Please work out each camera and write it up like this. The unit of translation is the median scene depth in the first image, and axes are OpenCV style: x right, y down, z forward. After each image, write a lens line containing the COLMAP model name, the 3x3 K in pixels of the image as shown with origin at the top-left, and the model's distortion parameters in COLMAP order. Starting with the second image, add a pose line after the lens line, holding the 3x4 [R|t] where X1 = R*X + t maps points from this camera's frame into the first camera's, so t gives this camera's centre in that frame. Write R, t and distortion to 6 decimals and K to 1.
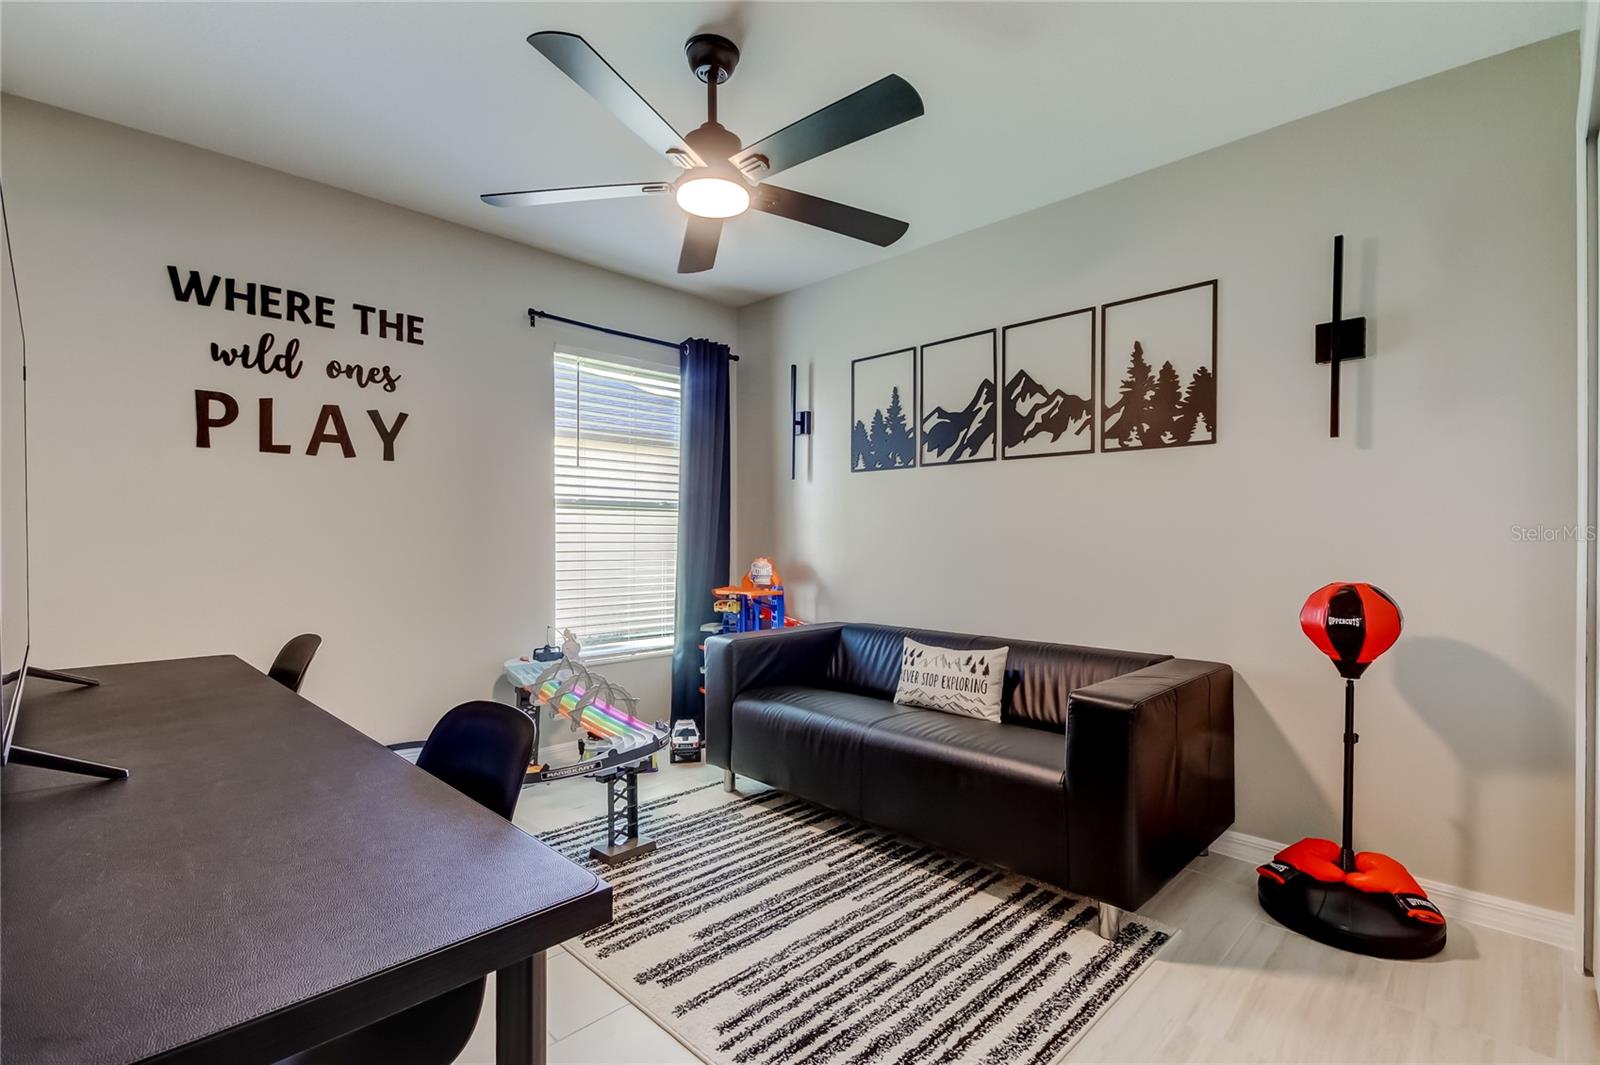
lens RADIAL K [[747.8, 0, 797.1], [0, 747.8, 536.9], [0, 0, 1]] dist [0.010938, 0.001353]
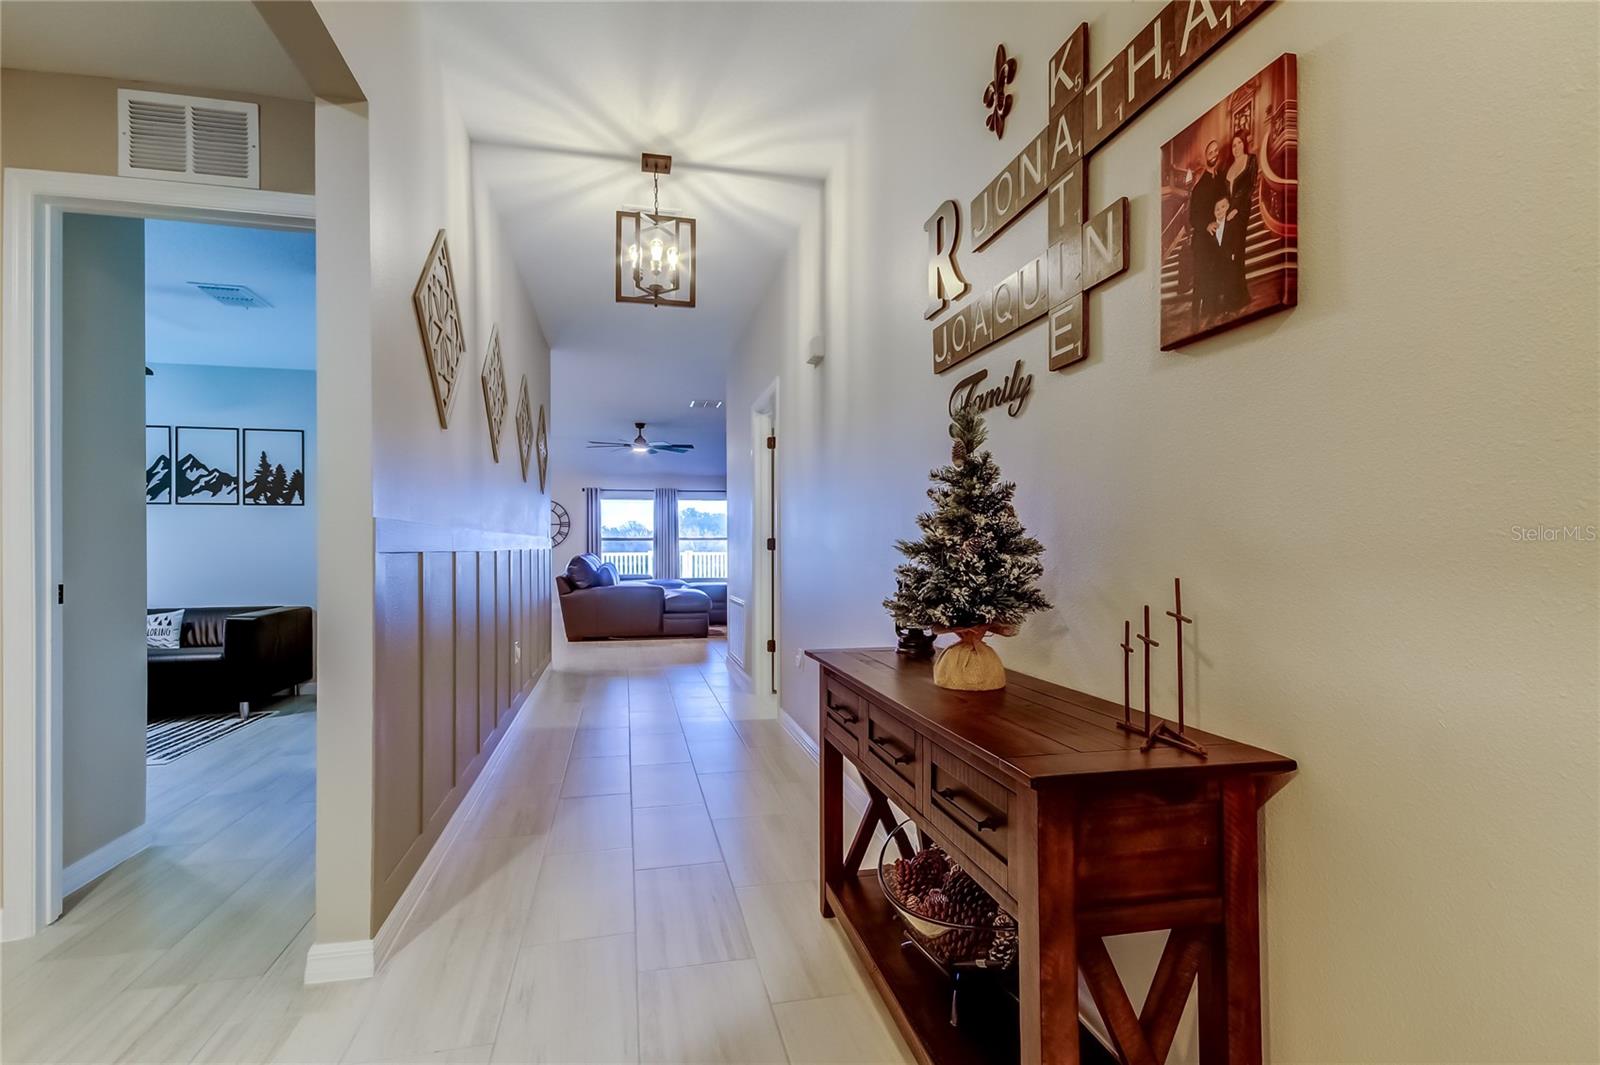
lens RADIAL K [[747.8, 0, 793.1], [0, 747.8, 543.3], [0, 0, 1]] dist [0.010938, 0.001353]
pose [[0.534086, 0.000780, 0.845430, -0.468209], [0.005121, 0.999978, -0.004157, 0.000041], [-0.845415, 0.006550, 0.534070, -1.212553]]
